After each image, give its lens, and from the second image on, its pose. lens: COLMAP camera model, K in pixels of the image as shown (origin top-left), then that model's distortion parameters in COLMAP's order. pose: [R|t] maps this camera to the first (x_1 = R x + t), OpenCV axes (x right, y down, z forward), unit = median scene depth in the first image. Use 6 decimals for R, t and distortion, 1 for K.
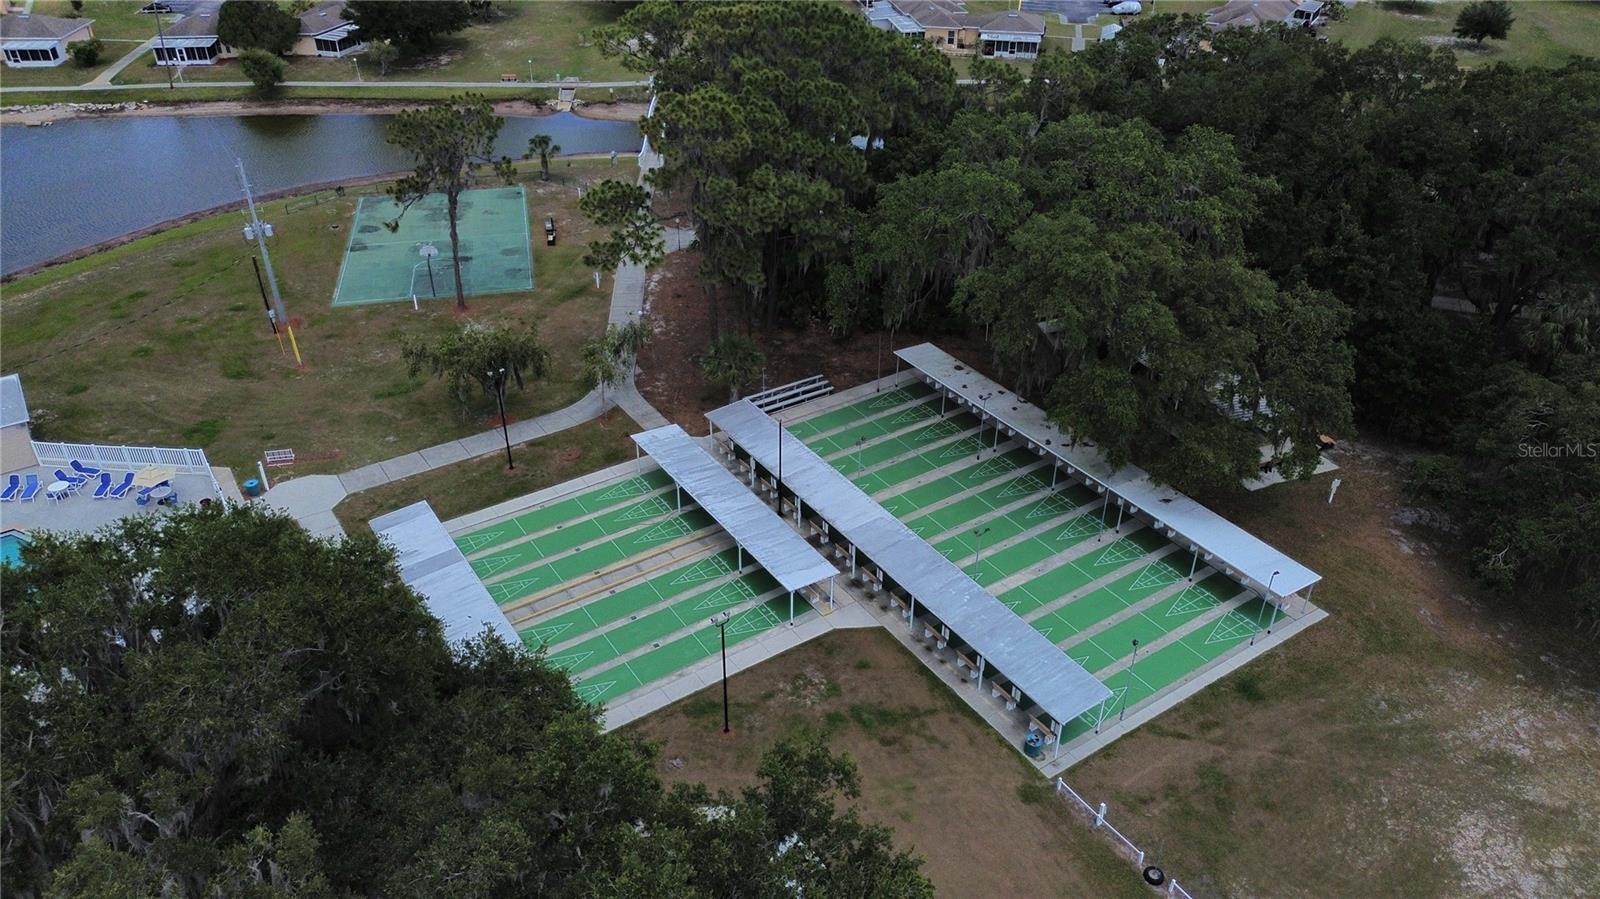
lens RADIAL K [[1152.9, 0, 797.2], [0, 1152.9, 434.5], [0, 0, 1]] dist [0.067408, -0.079444]
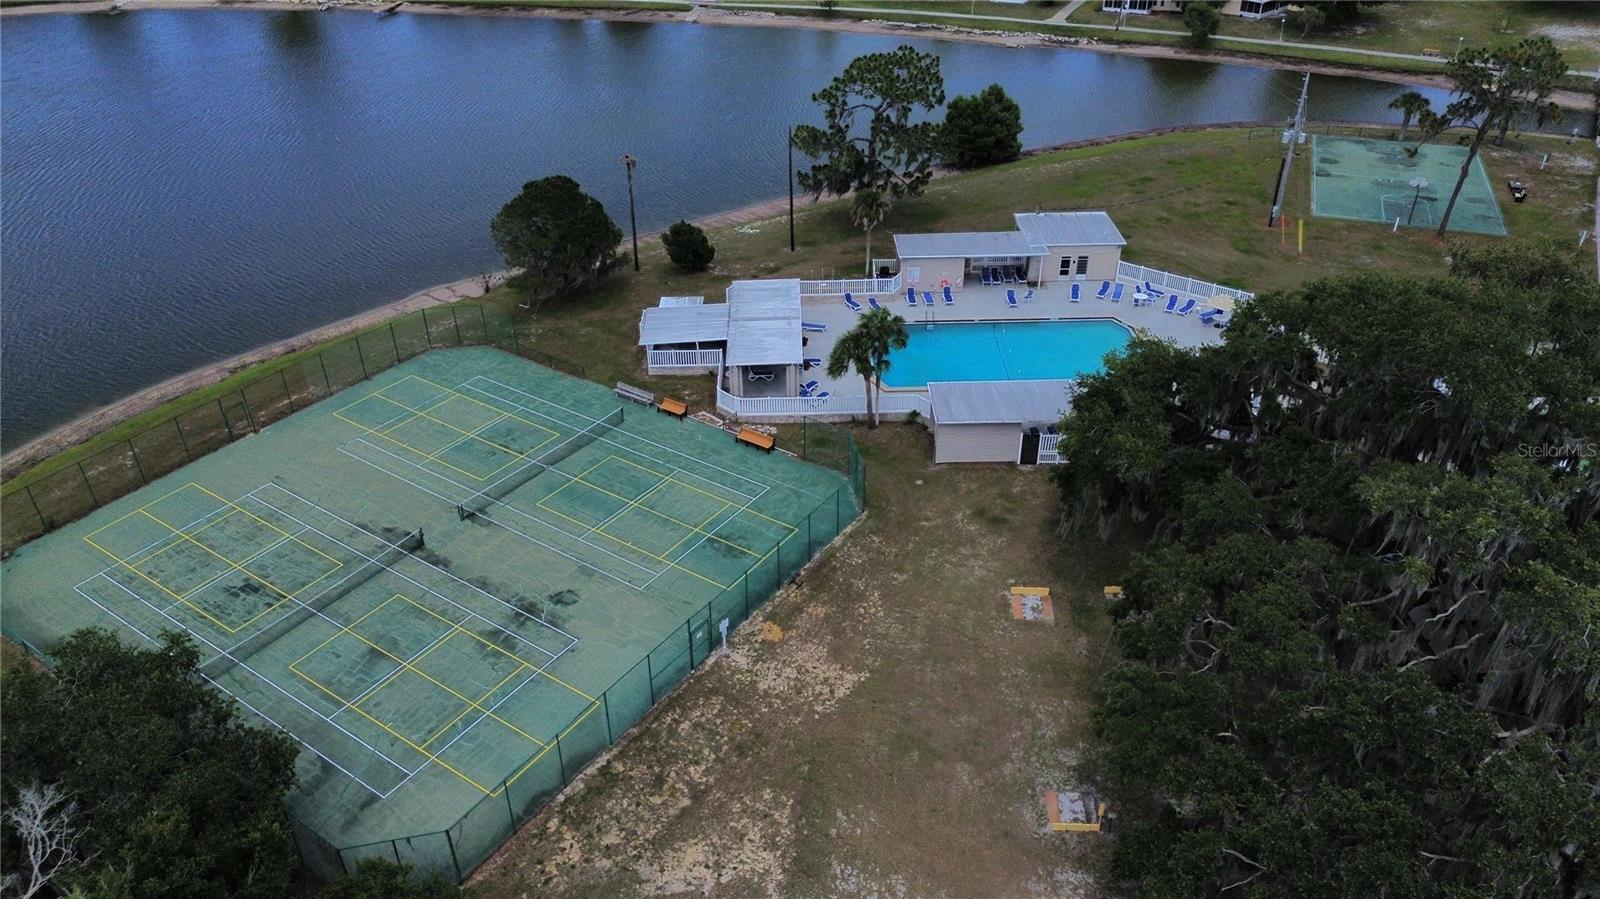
lens RADIAL K [[1118.3, 0, 800.0], [0, 1118.3, 449.5], [0, 0, 1]] dist [0.073504, -0.071178]
pose [[0.830758, 0.286951, -0.476970, -0.219731], [-0.276696, 0.956403, 0.093452, 0.145603], [0.482992, 0.054340, 0.873937, -0.207881]]
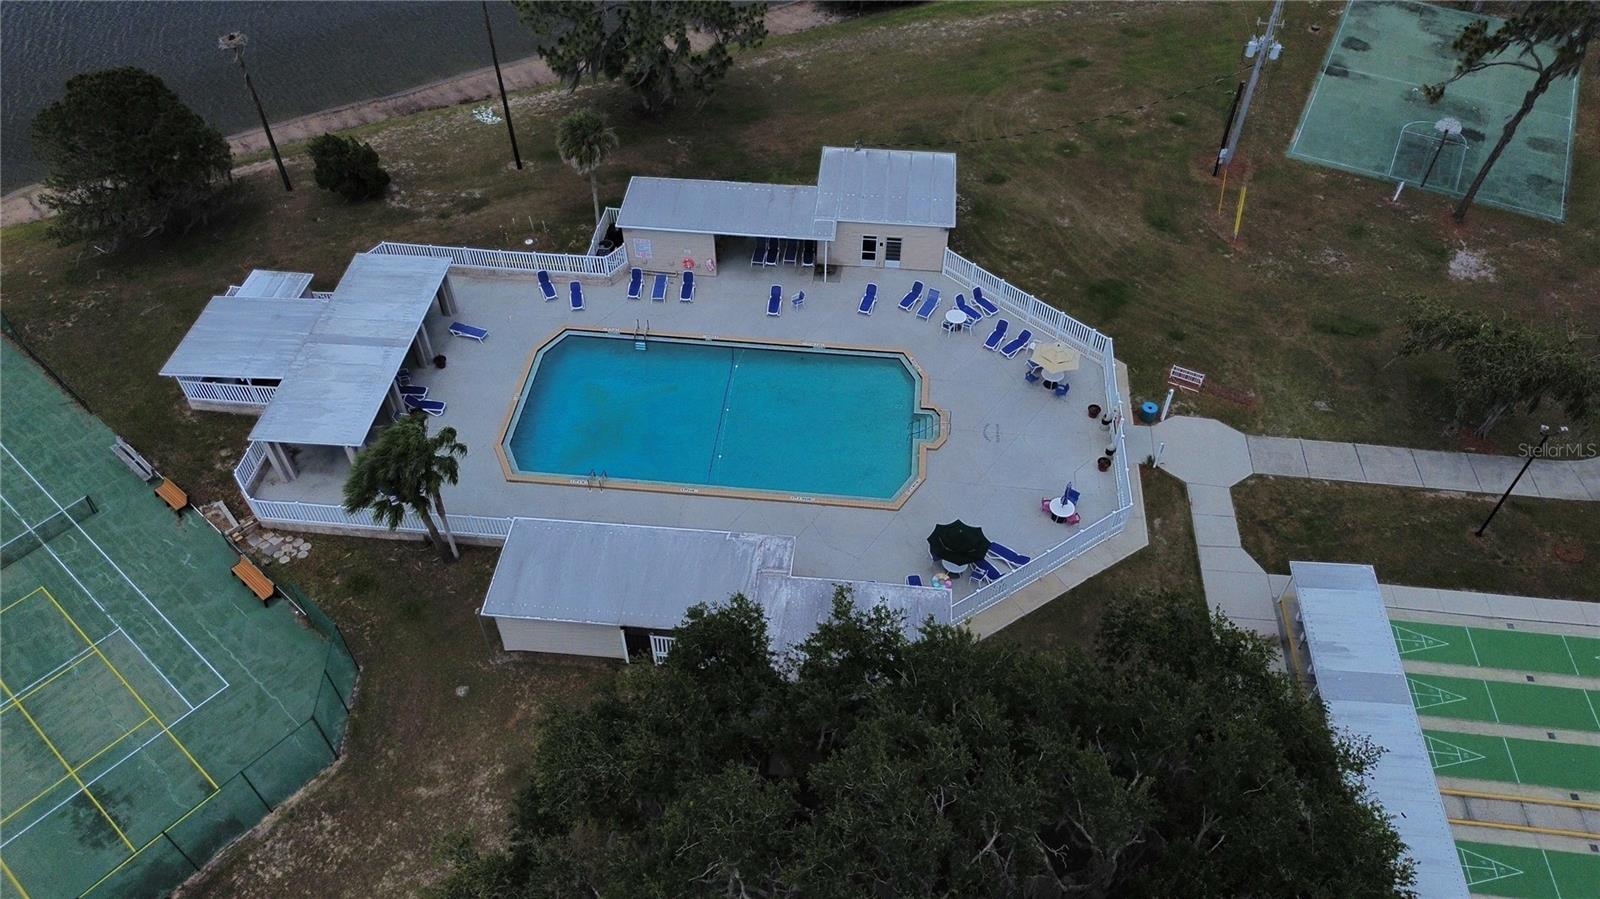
lens RADIAL K [[1118.3, 0, 800.0], [0, 1118.3, 449.5], [0, 0, 1]] dist [0.073504, -0.071178]
pose [[0.766027, 0.470194, -0.438315, -0.221427], [-0.335393, 0.874058, 0.351474, -0.095361], [0.548374, -0.122231, 0.827252, 0.156081]]
